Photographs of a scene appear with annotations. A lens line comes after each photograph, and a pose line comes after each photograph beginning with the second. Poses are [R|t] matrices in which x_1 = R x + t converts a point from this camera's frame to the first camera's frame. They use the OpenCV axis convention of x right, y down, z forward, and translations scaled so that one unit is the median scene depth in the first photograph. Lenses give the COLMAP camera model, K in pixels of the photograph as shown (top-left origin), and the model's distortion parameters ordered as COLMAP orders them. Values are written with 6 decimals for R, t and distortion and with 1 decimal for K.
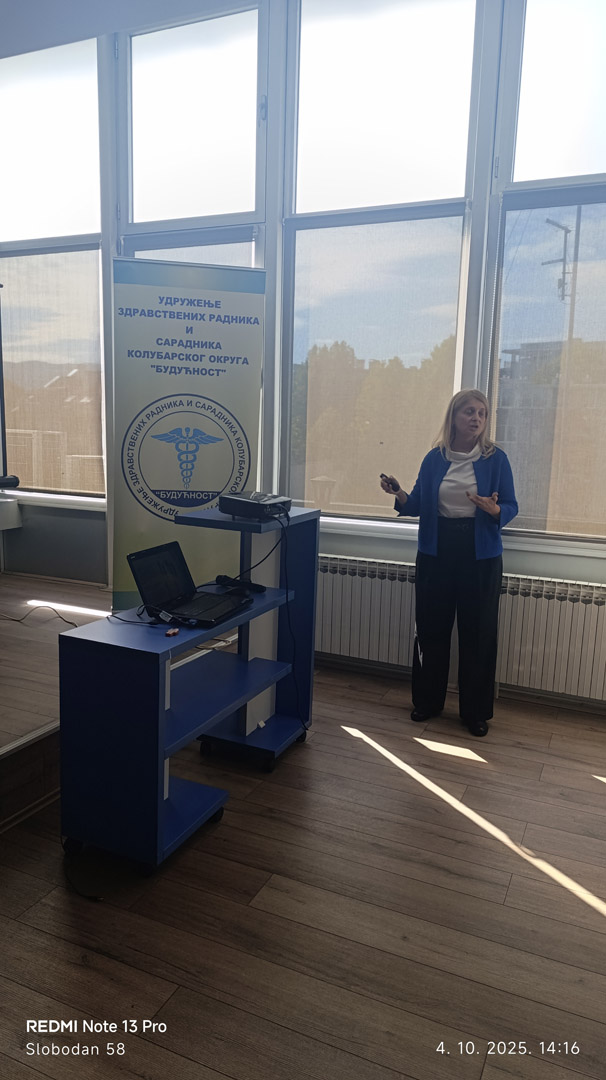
lens RADIAL K [[730.0, 0, 300.2], [0, 730.0, 547.9], [0, 0, 1]] dist [0.050491, -0.054597]
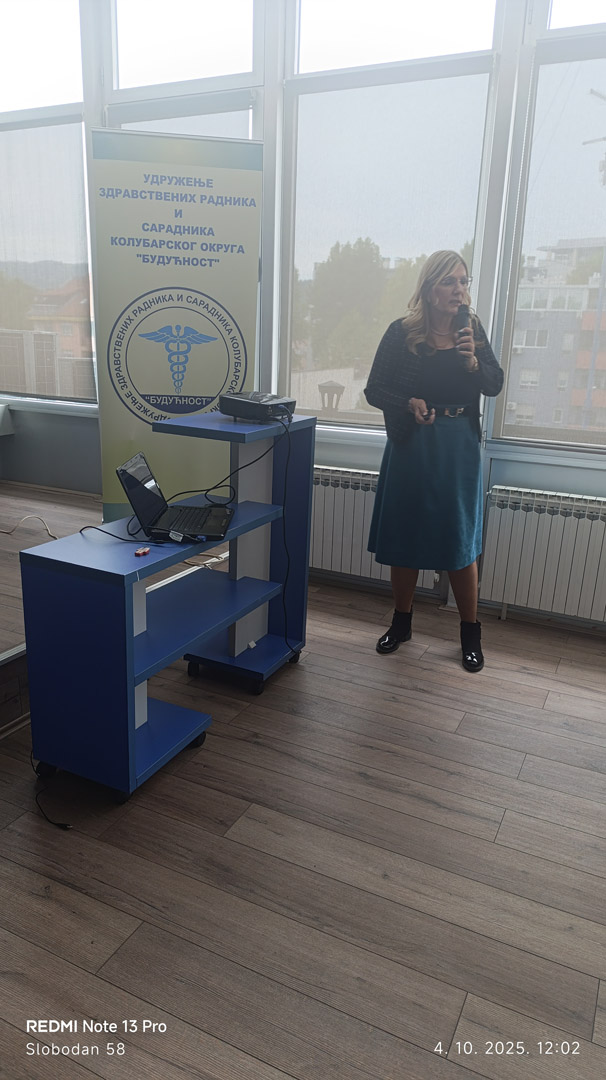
lens RADIAL K [[733.4, 0, 291.5], [0, 733.4, 548.0], [0, 0, 1]] dist [0.034984, -0.034143]
pose [[0.999216, 0.012803, -0.037472, 0.026727], [-0.008117, 0.992421, 0.122619, -0.001702], [0.038758, -0.122218, 0.991746, 0.056180]]
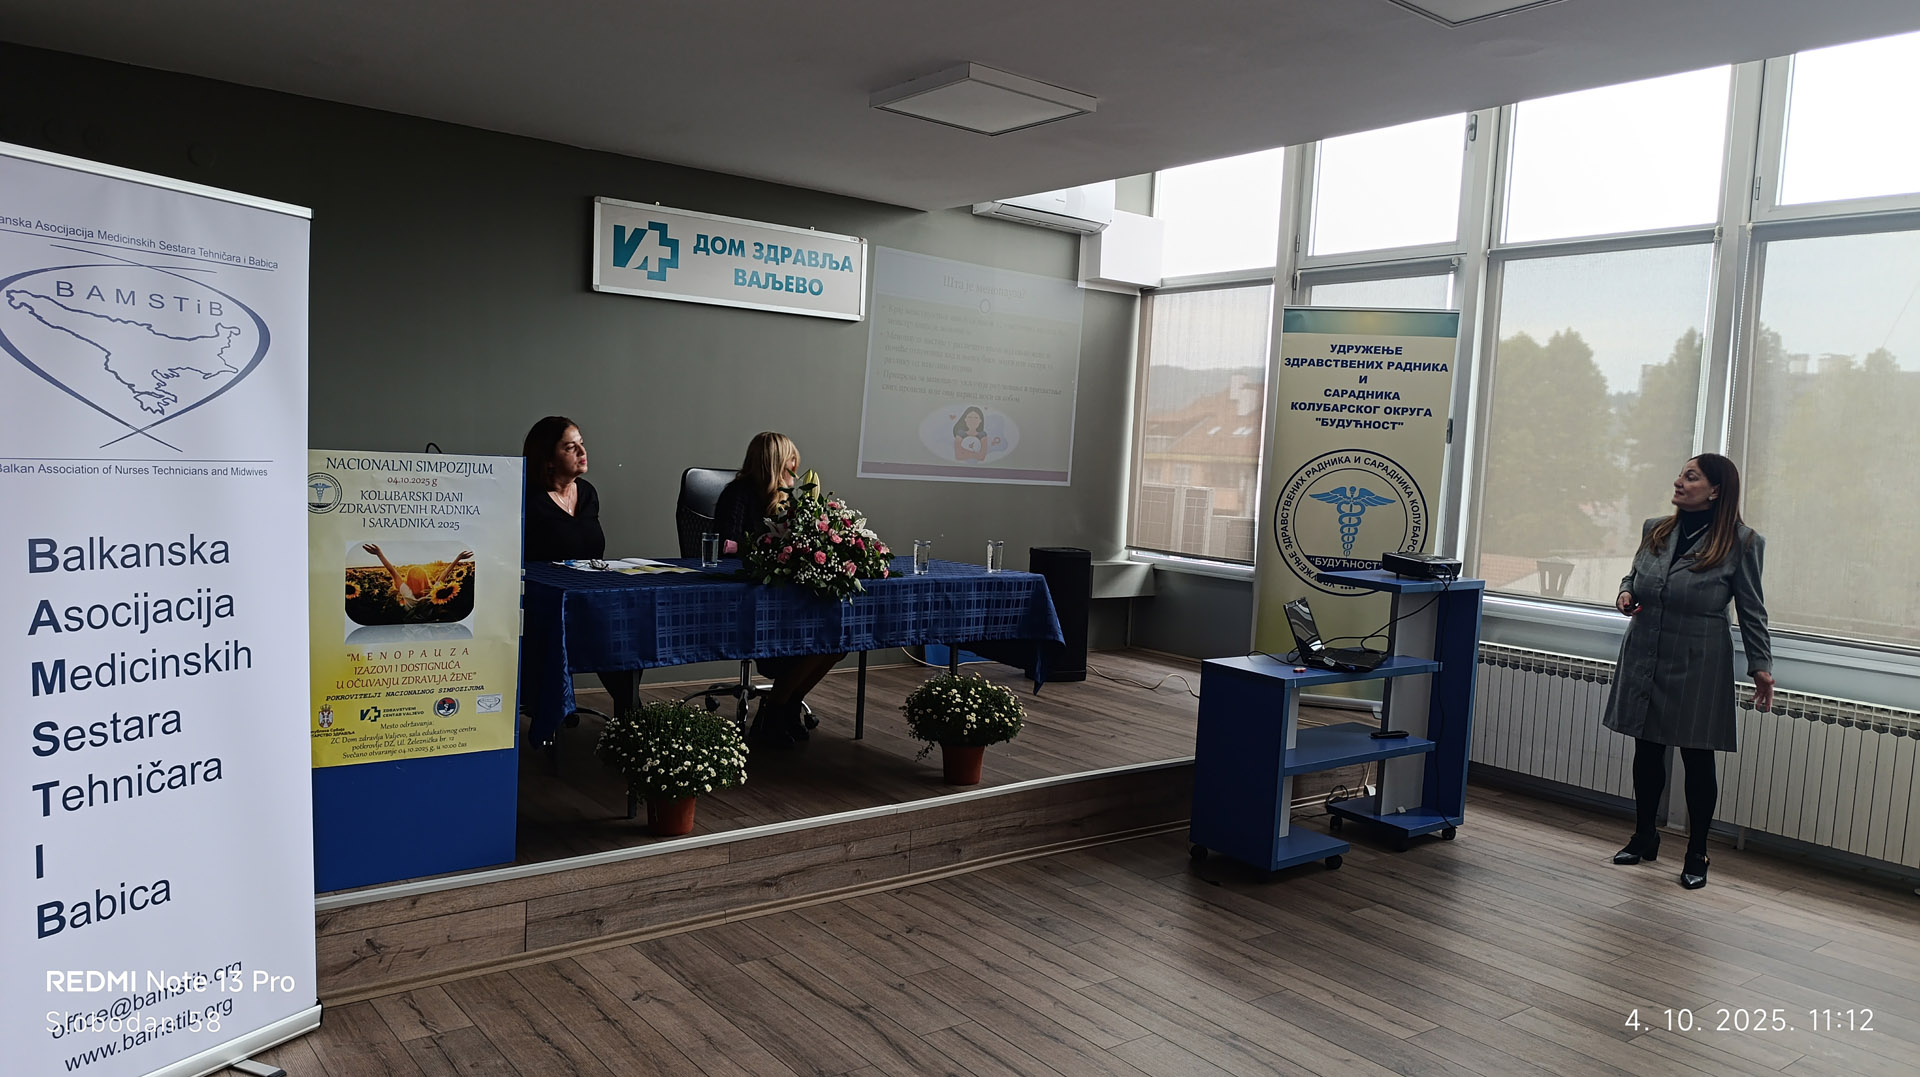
lens RADIAL K [[1305.4, 0, 957.5], [0, 1305.4, 550.8], [0, 0, 1]] dist [0.047549, -0.064178]
pose [[0.881907, 0.052152, -0.468529, 0.170411], [-0.102021, 0.991423, -0.081678, 0.089396], [0.460251, 0.119832, 0.879664, -0.599459]]
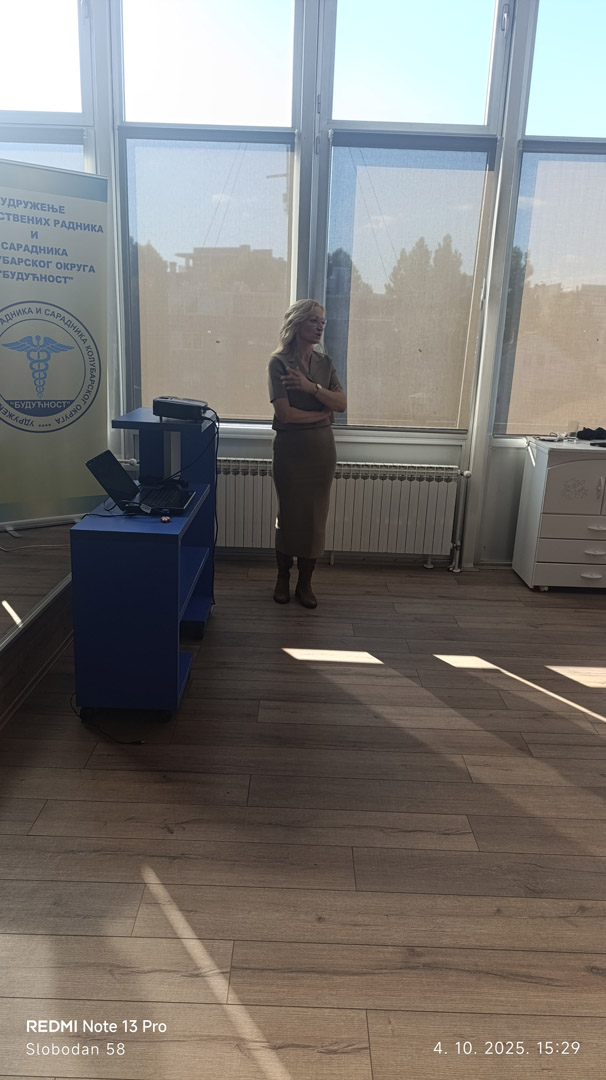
lens RADIAL K [[734.3, 0, 291.6], [0, 734.3, 545.8], [0, 0, 1]] dist [0.047549, -0.064178]
pose [[0.915603, -0.107198, 0.387530, -0.263144], [0.061289, 0.989752, 0.128977, 0.010914], [-0.397384, -0.094341, 0.912790, -0.089624]]
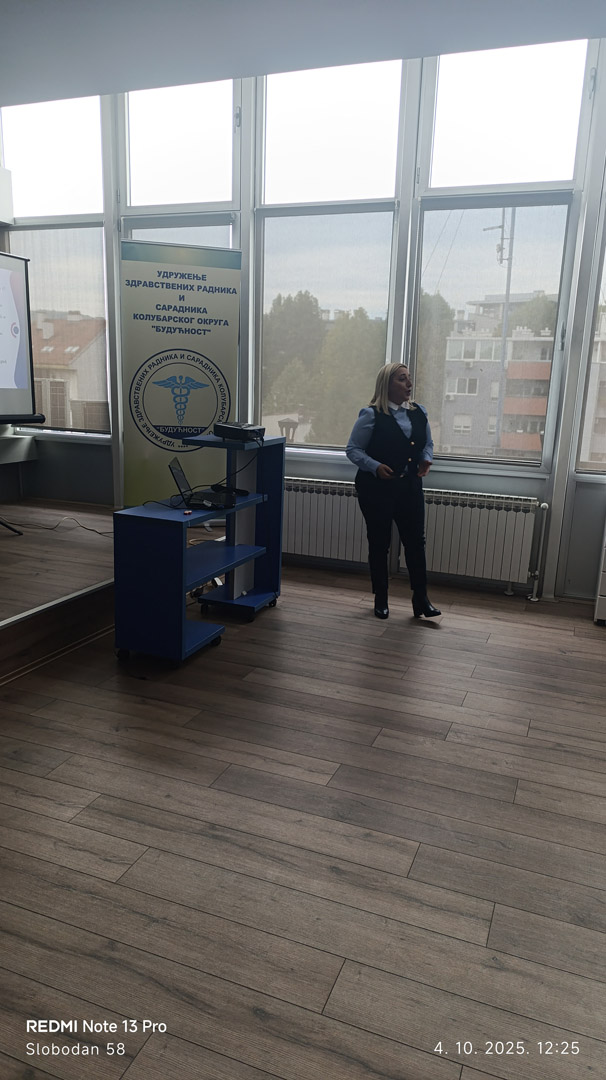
lens RADIAL K [[728.2, 0, 305.3], [0, 728.2, 551.5], [0, 0, 1]] dist [0.046284, -0.057205]
pose [[0.998563, -0.007670, 0.053046, -0.007728], [0.004016, 0.997632, 0.068657, 0.054948], [-0.053447, -0.068345, 0.996229, -0.304525]]
